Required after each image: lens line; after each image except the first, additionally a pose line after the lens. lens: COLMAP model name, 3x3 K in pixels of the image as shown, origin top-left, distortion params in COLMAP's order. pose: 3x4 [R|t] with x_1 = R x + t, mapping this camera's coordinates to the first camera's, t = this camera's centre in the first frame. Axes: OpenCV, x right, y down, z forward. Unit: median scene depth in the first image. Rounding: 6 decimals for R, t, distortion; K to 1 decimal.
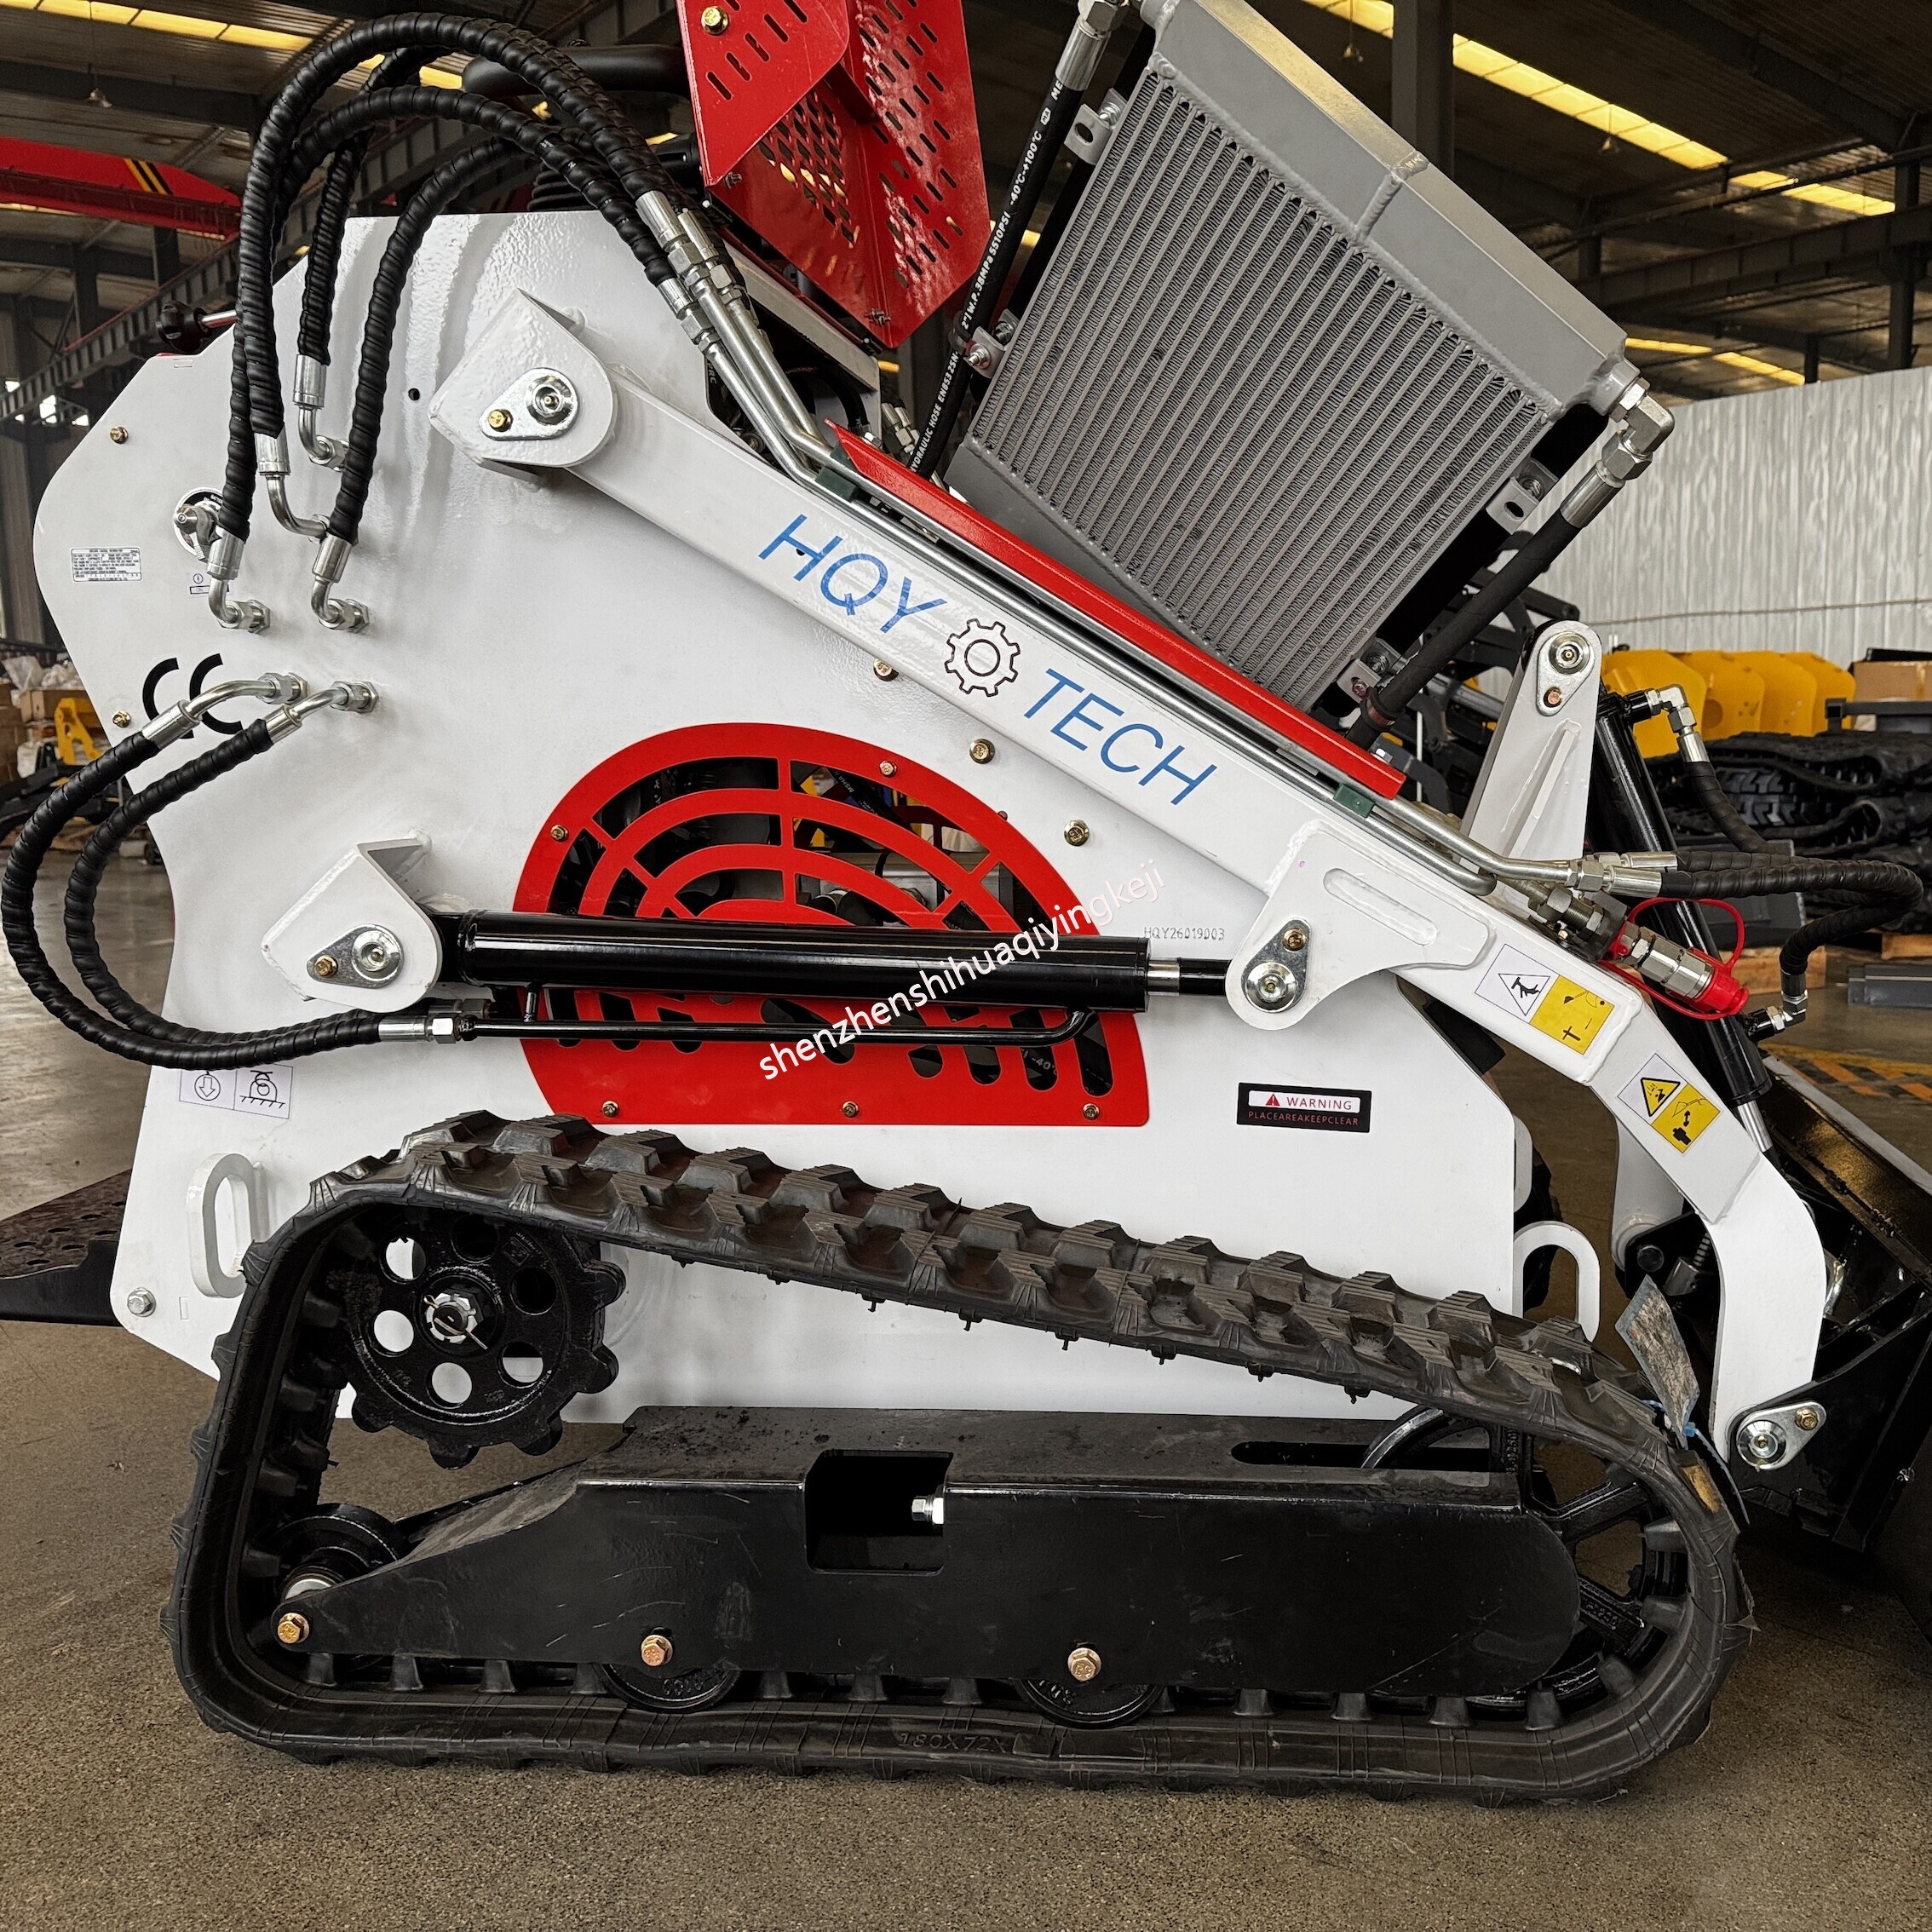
lens RADIAL K [[1731.7, 0, 966.0], [0, 1731.7, 966.0], [0, 0, 1]] dist [0.162980, -0.212822]
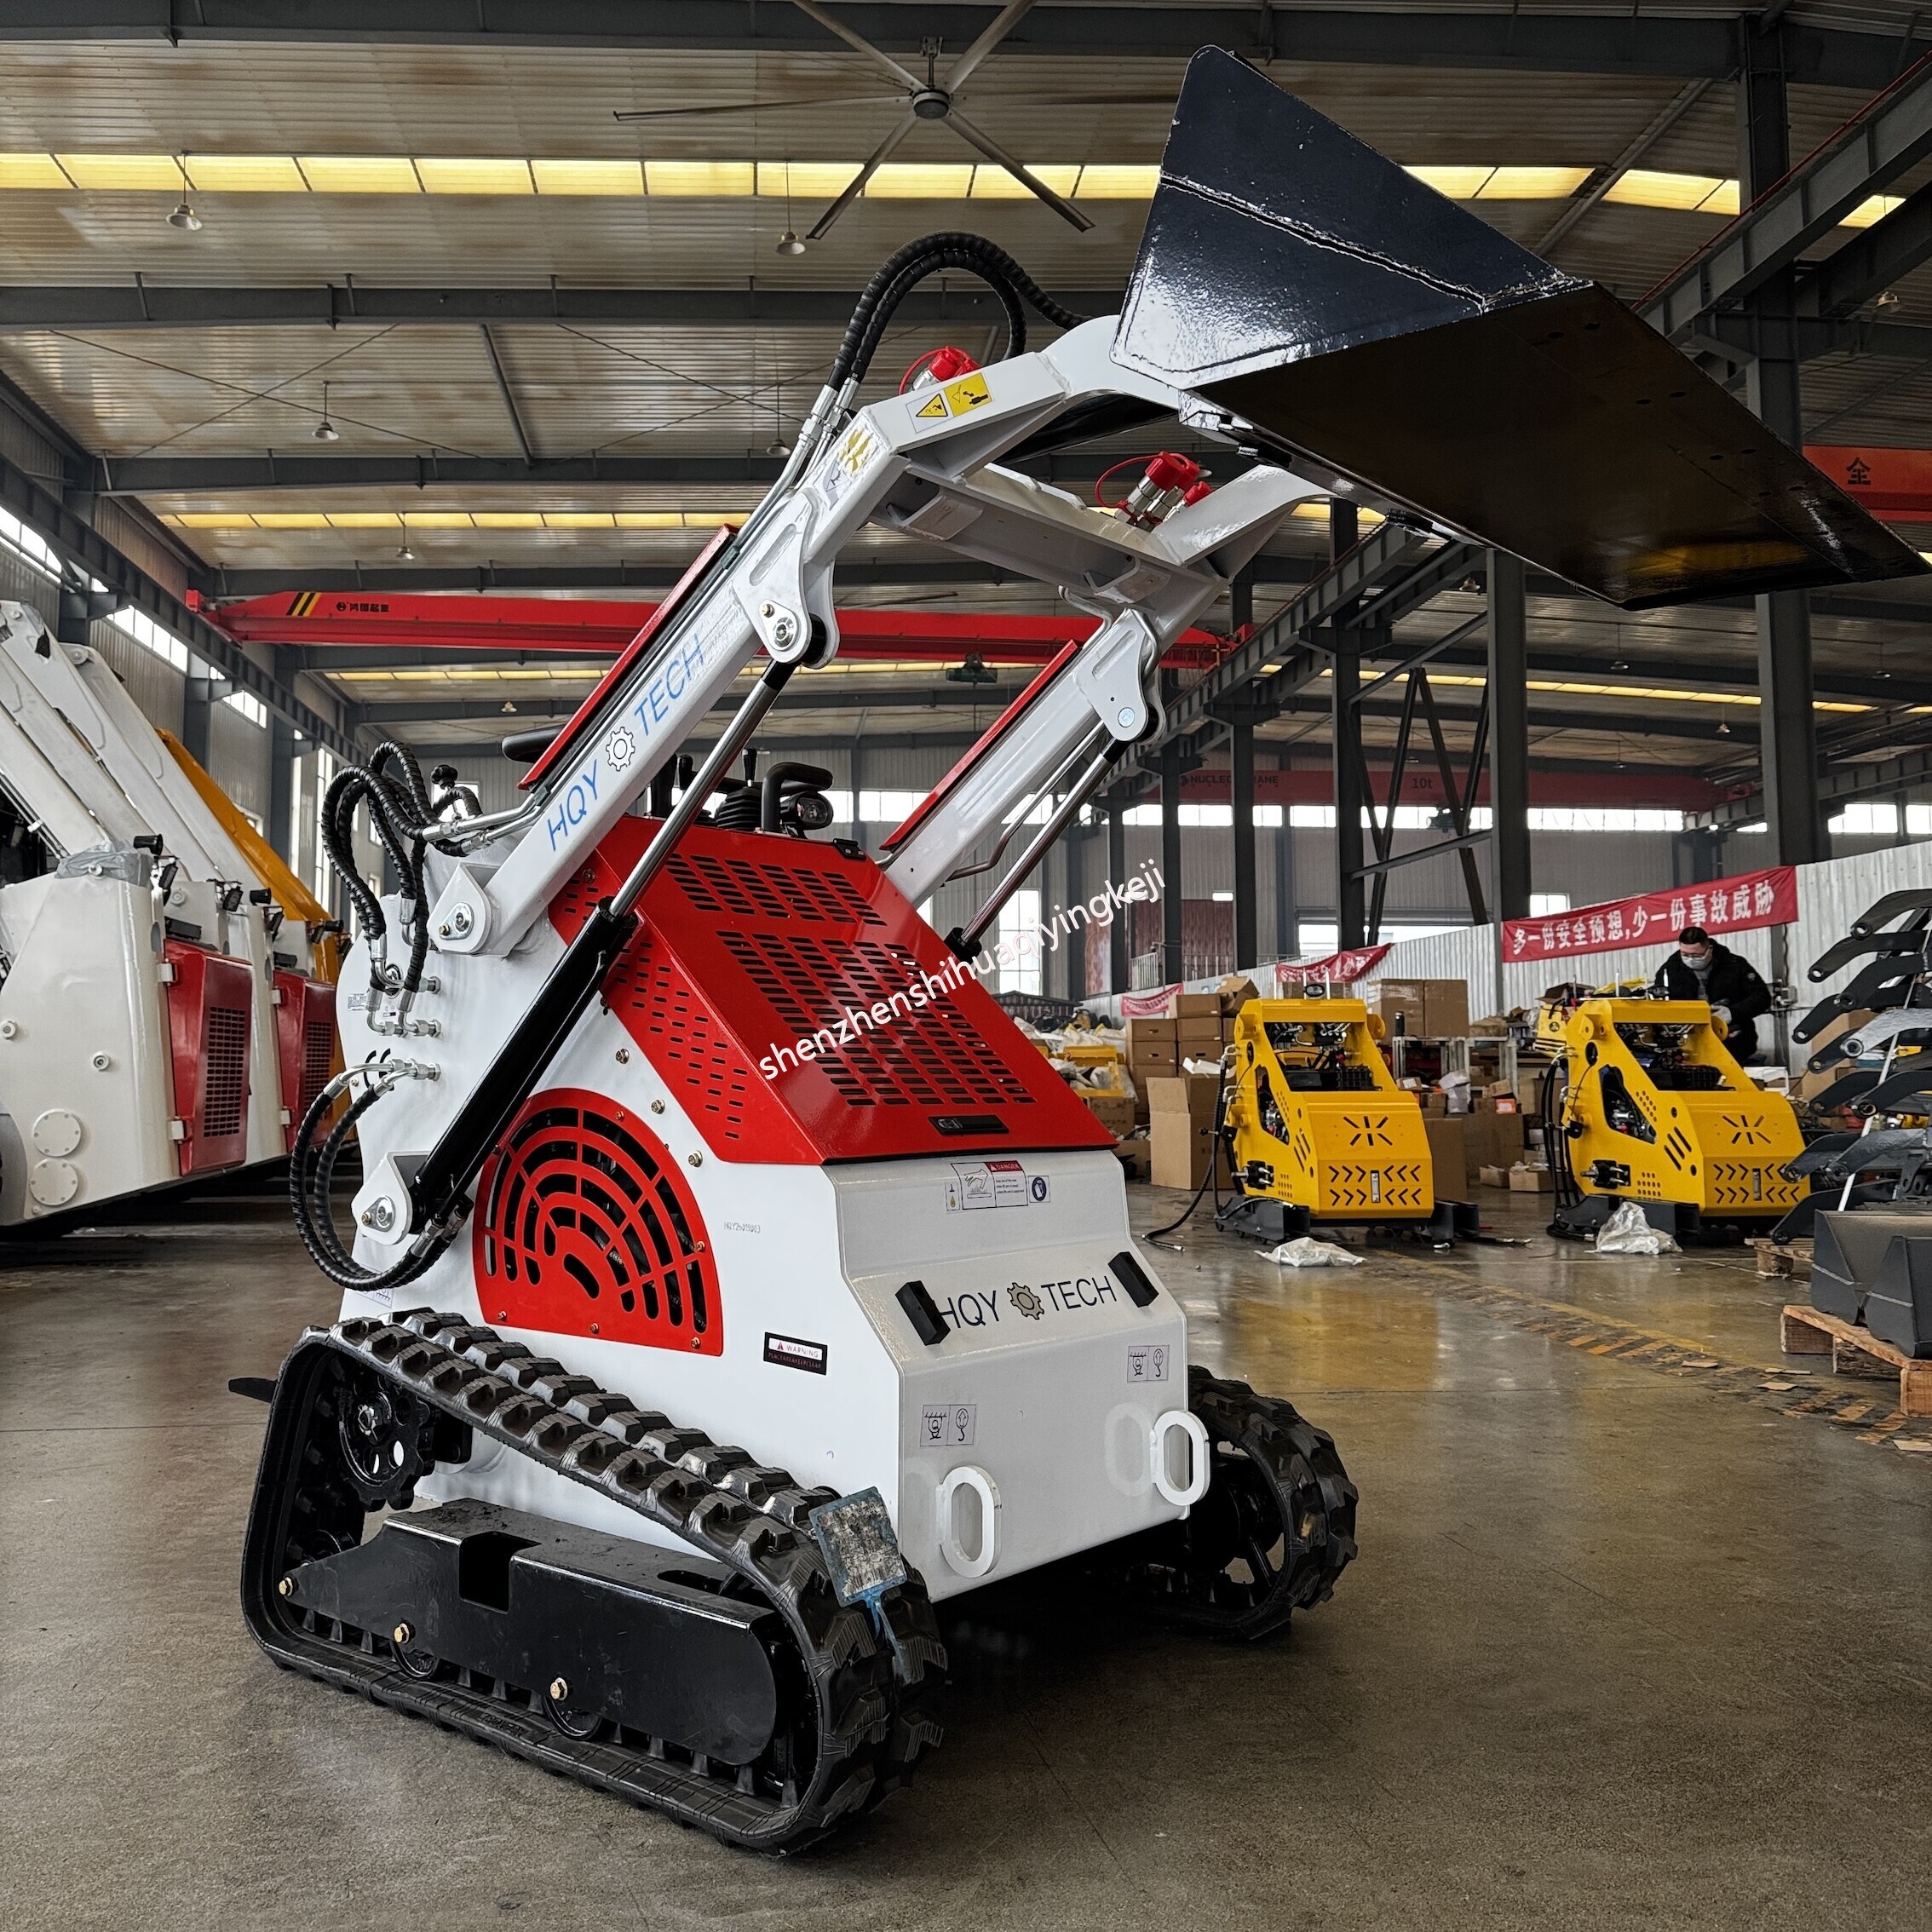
lens RADIAL K [[1731.7, 0, 966.0], [0, 1731.7, 966.0], [0, 0, 1]] dist [0.162980, -0.212822]
pose [[0.822168, -0.018915, -0.568931, 1.163008], [-0.088815, 0.982946, -0.161027, -0.016185], [0.562274, 0.182921, 0.806466, -0.177713]]
